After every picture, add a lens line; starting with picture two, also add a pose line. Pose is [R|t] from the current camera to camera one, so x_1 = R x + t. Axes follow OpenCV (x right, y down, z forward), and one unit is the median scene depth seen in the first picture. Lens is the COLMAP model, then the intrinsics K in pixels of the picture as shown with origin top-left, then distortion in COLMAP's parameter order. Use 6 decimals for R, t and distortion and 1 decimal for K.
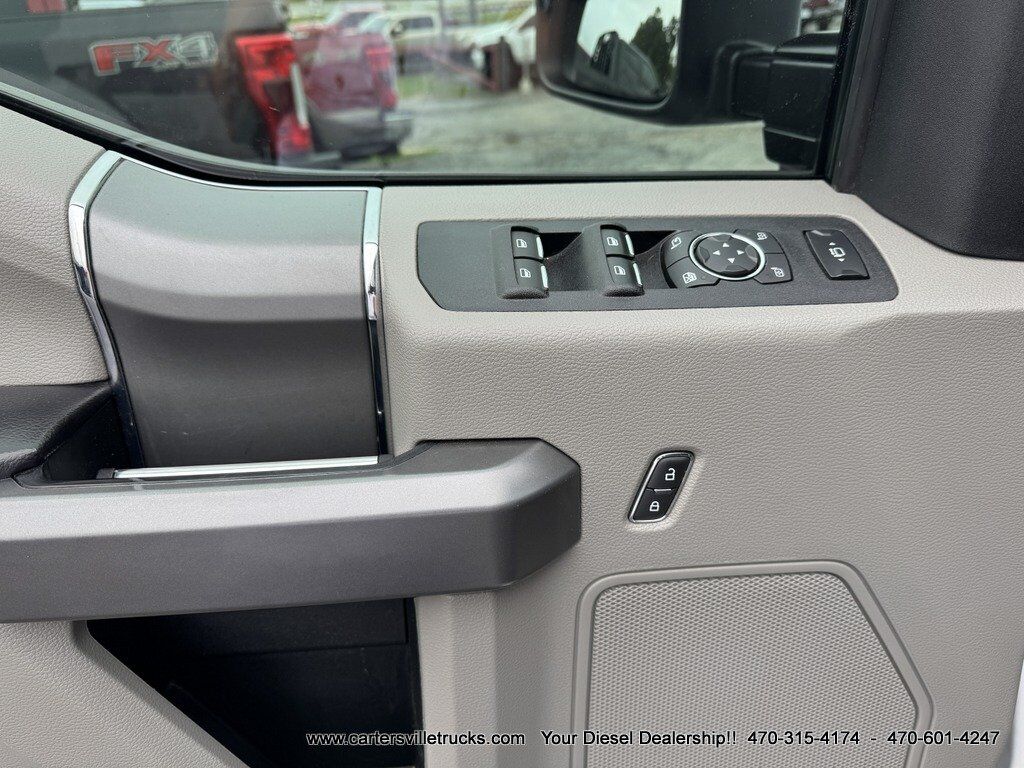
lens RADIAL K [[722.2, 0, 514.2], [0, 722.2, 379.5], [0, 0, 1]] dist [0.054987, -0.060440]
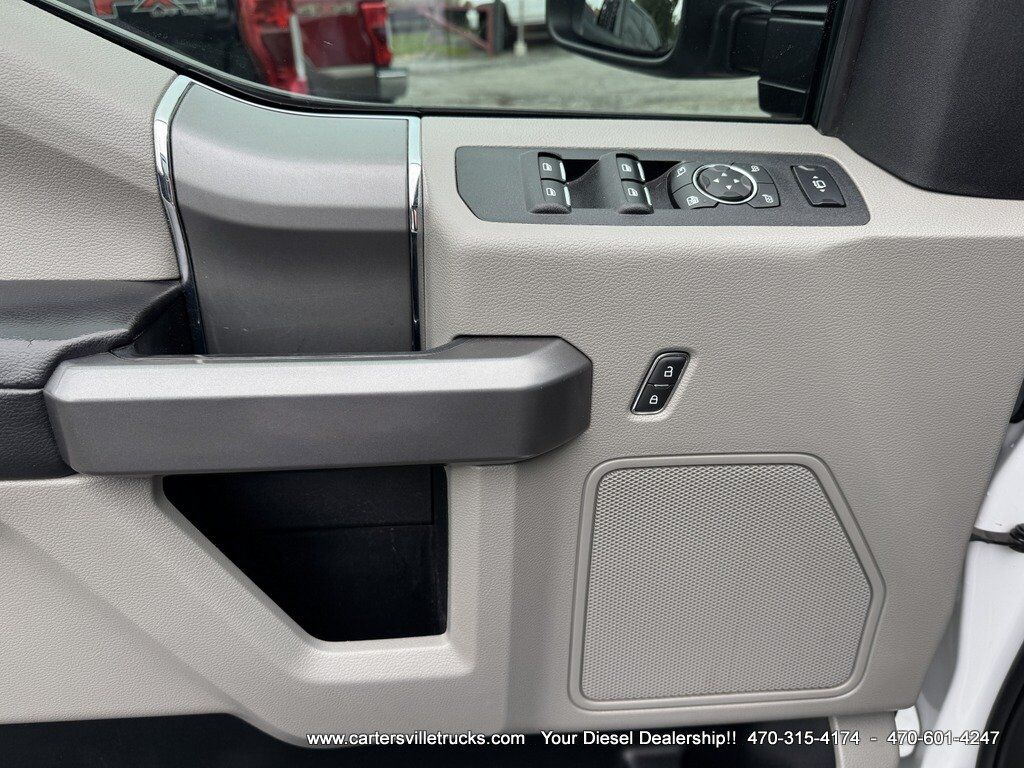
lens RADIAL K [[728.7, 0, 506.7], [0, 728.7, 381.8], [0, 0, 1]] dist [0.061117, -0.067909]
pose [[0.999474, 0.026168, 0.019159, -0.066435], [-0.026873, 0.998936, 0.037491, 0.107955], [-0.018157, -0.037986, 0.999113, -0.169319]]
